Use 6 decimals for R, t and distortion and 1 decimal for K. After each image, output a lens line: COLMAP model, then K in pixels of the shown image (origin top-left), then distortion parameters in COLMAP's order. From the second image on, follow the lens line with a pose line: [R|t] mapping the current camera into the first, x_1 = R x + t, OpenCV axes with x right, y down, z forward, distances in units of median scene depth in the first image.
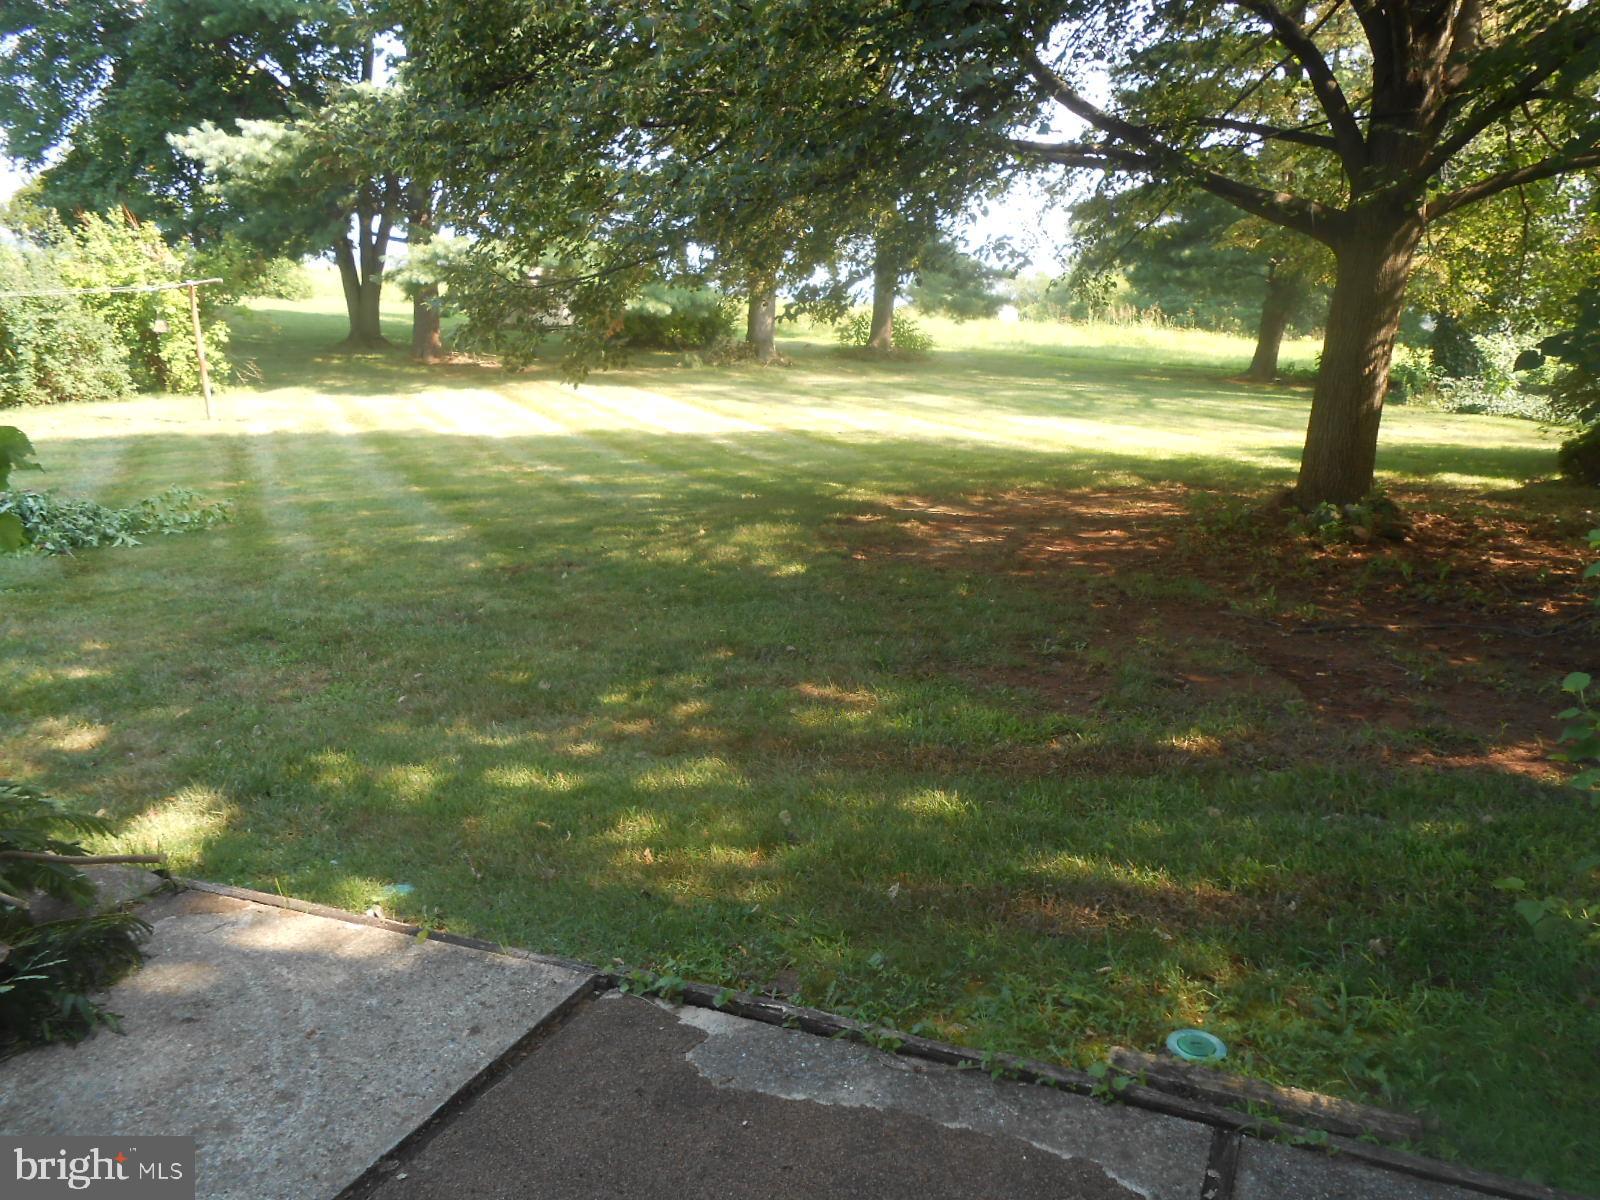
lens RADIAL K [[1241.2, 0, 827.0], [0, 1241.2, 599.6], [0, 0, 1]] dist [-0.036108, 0.038828]
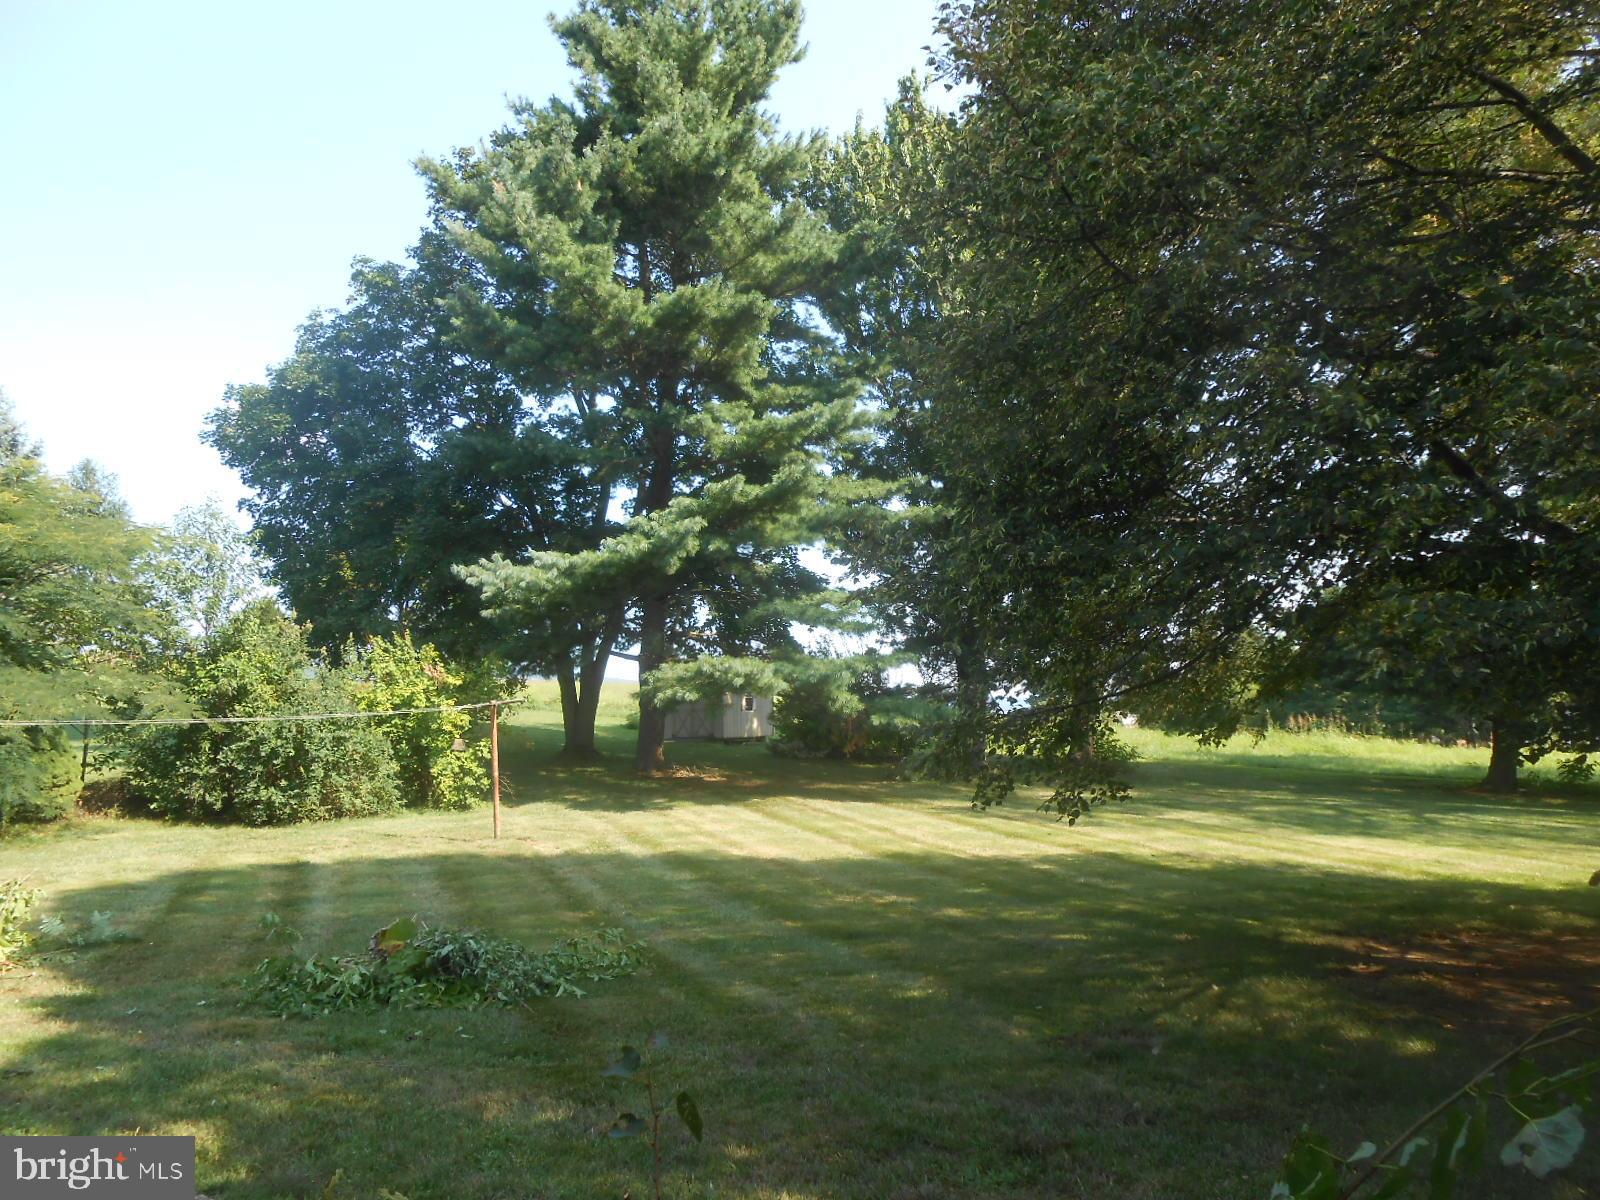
lens RADIAL K [[1241.2, 0, 827.0], [0, 1241.2, 599.6], [0, 0, 1]] dist [-0.036108, 0.038828]
pose [[0.996089, -0.013748, -0.087274, -0.126643], [-0.014811, 0.947857, -0.318351, -0.014125], [0.087100, 0.318398, 0.943947, 0.028769]]
